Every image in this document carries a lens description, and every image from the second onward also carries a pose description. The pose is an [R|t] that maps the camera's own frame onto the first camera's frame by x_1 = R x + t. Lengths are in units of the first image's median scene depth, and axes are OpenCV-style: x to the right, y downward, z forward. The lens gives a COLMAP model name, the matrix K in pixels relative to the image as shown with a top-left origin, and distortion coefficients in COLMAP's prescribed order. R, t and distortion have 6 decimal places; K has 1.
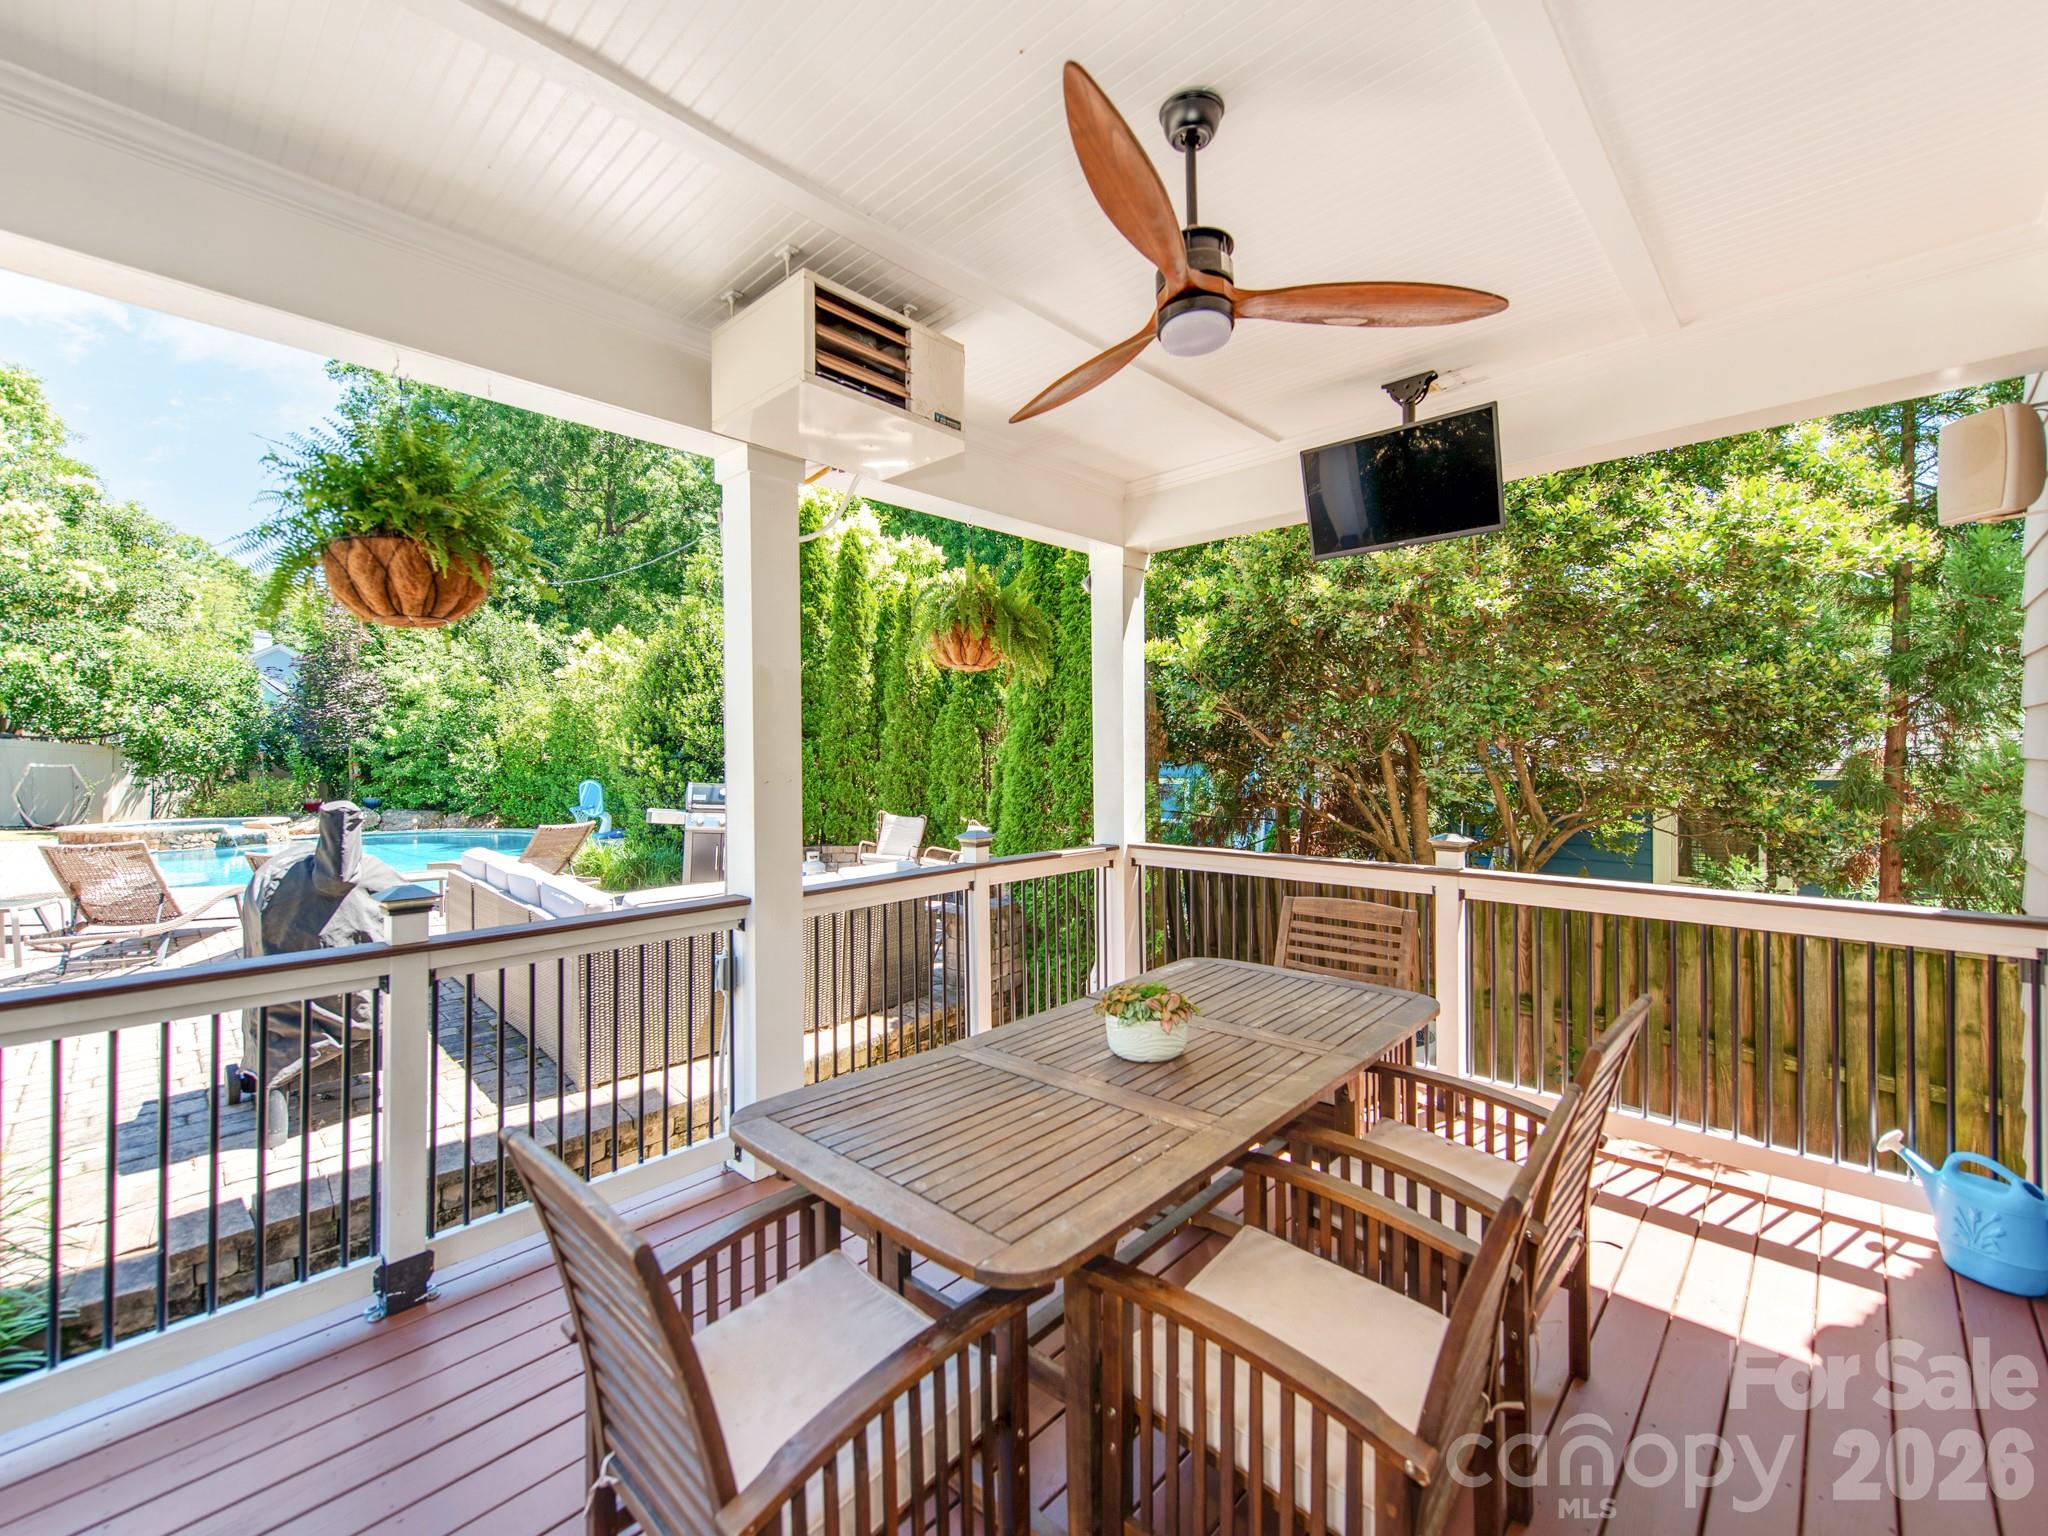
lens RADIAL K [[822.2, 0, 1031.3], [0, 822.2, 757.2], [0, 0, 1]] dist [0.024632, 0.000106]
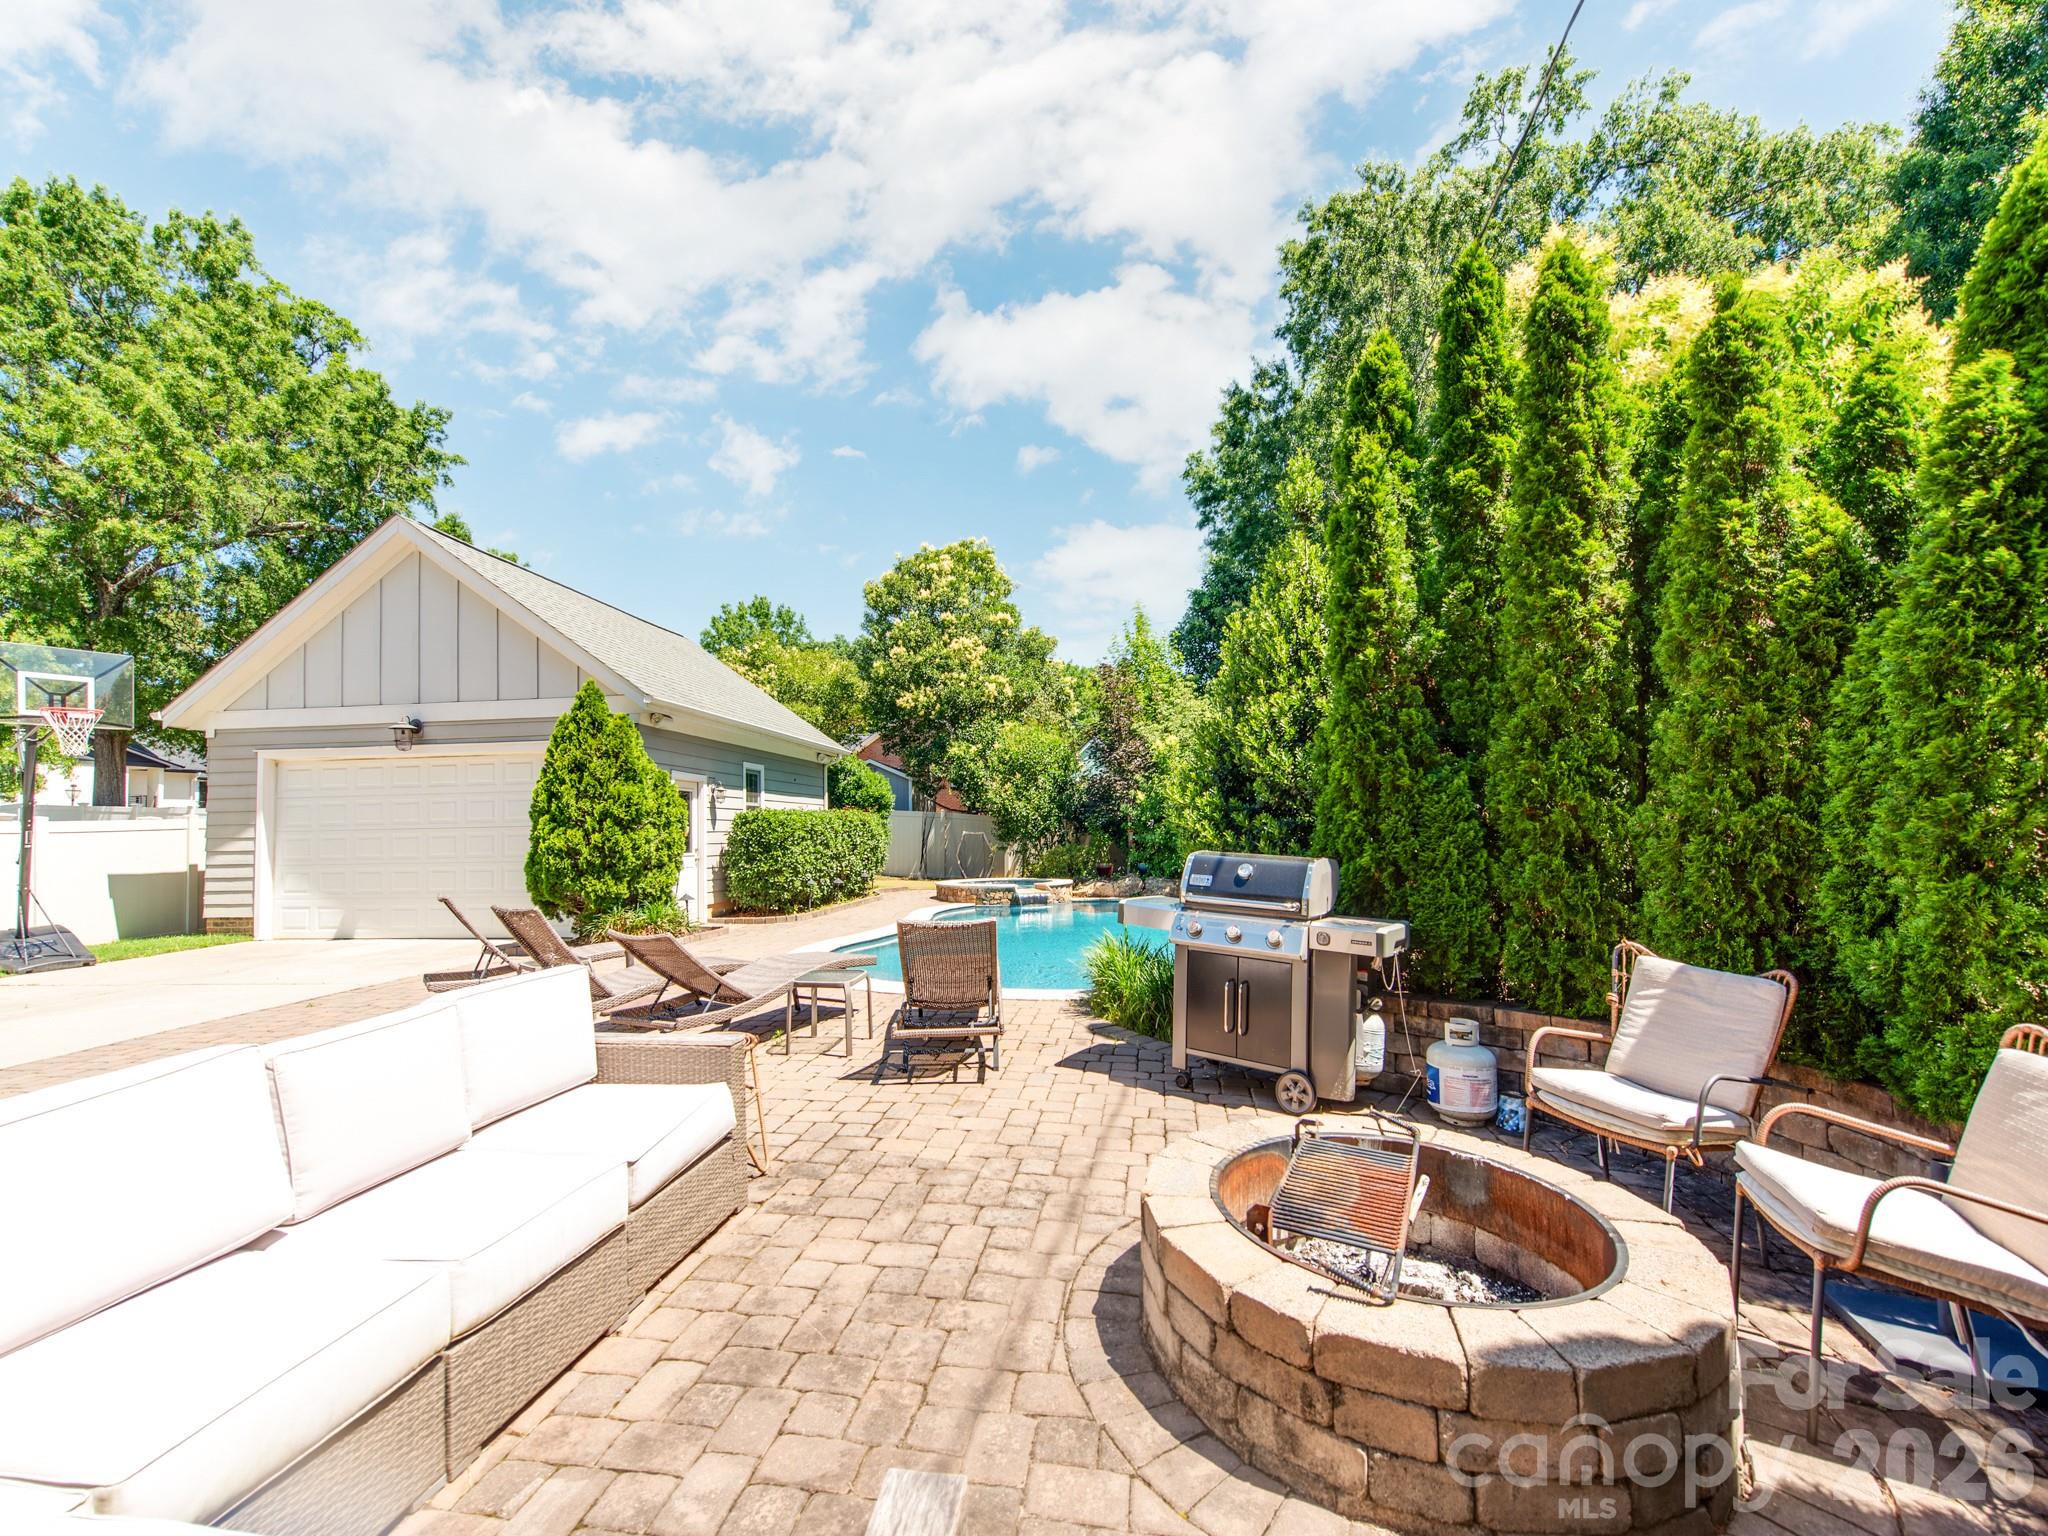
lens RADIAL K [[887.1, 0, 1028.1], [0, 887.1, 786.7], [0, 0, 1]] dist [0.019120, 0.000028]
pose [[0.605559, -0.044597, -0.794550, -0.031197], [0.008896, 0.998745, -0.049278, 0.014938], [0.795751, 0.022772, 0.605196, 0.514967]]
